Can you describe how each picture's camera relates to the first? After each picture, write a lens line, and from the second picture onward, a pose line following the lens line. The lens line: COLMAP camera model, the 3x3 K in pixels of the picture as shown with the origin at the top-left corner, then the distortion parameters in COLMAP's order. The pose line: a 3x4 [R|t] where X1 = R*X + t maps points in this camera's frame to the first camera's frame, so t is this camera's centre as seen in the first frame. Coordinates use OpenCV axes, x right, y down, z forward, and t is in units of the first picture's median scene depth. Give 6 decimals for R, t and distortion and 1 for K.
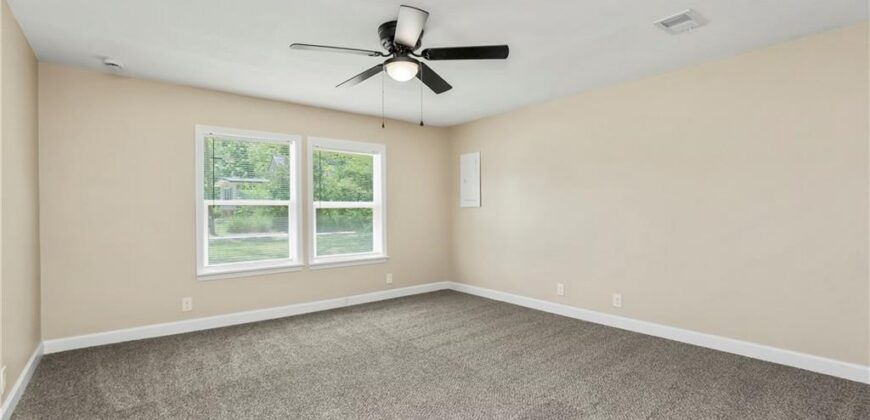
lens RADIAL K [[400.0, 0, 440.8], [0, 400.0, 207.8], [0, 0, 1]] dist [-0.002963, 0.000165]
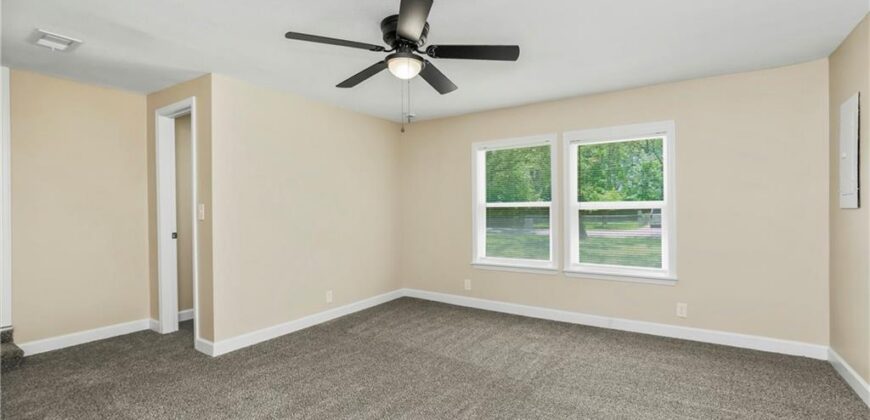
lens RADIAL K [[400.0, 0, 440.8], [0, 400.0, 207.8], [0, 0, 1]] dist [-0.002963, 0.000165]
pose [[0.310816, 0.001794, -0.950468, 0.544957], [0.005101, 0.999981, 0.003556, -0.009883], [0.950456, -0.005953, 0.310801, 0.514179]]
